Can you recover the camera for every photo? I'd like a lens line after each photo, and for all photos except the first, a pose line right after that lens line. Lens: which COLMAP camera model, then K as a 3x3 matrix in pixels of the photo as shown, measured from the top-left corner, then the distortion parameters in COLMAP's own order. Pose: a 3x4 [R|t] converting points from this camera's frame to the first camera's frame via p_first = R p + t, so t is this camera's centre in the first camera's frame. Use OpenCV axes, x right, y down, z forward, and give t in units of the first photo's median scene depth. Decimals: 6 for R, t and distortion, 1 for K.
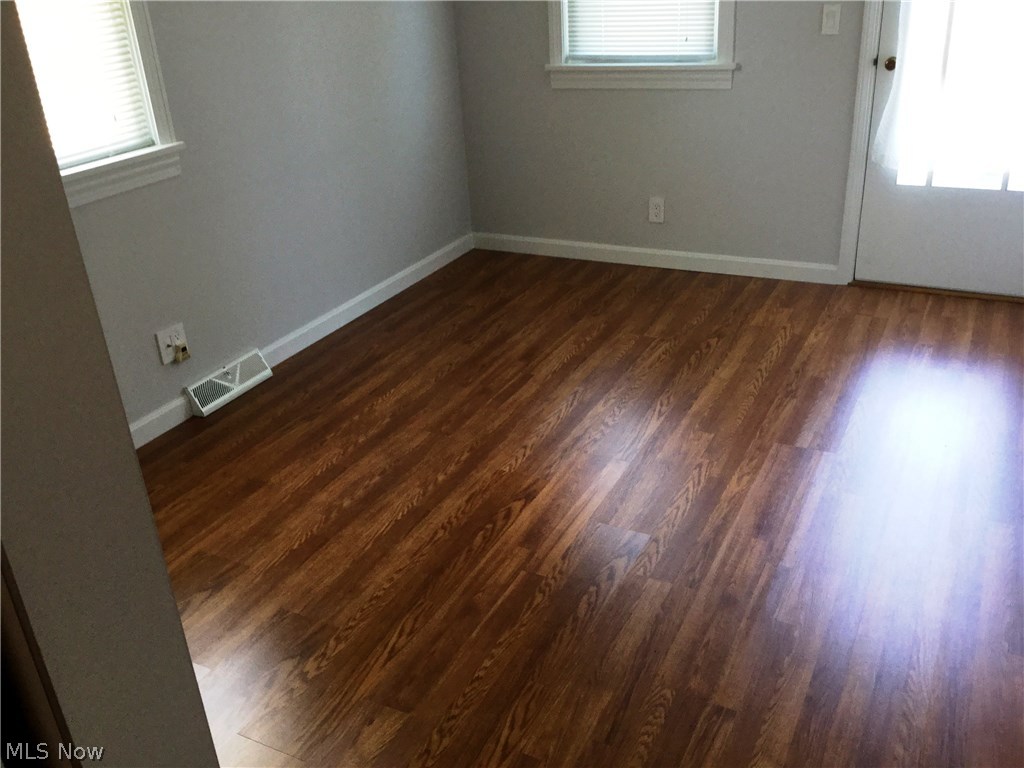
lens RADIAL K [[918.5, 0, 512.0], [0, 918.5, 384.0], [0, 0, 1]] dist [0.107973, -0.225019]
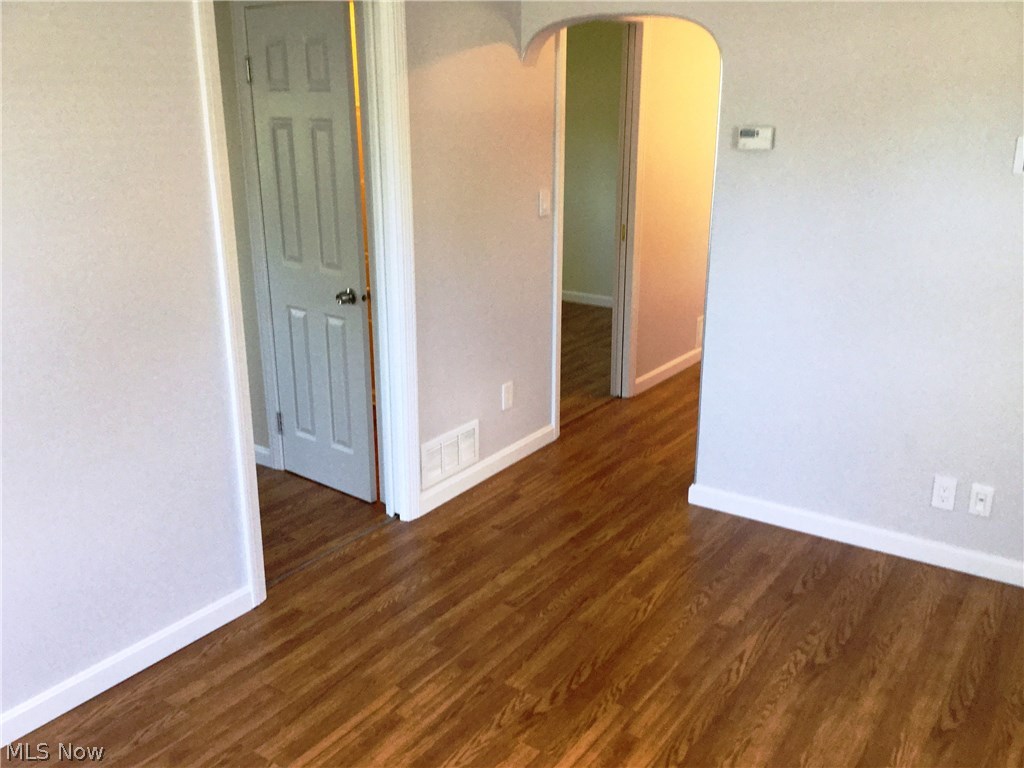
lens RADIAL K [[918.5, 0, 512.0], [0, 918.5, 384.0], [0, 0, 1]] dist [0.107973, -0.225019]
pose [[-0.989042, 0.014586, 0.146915, -0.010063], [0.111308, 0.727412, 0.677113, -0.818242], [-0.096992, 0.686046, -0.721065, 1.552275]]
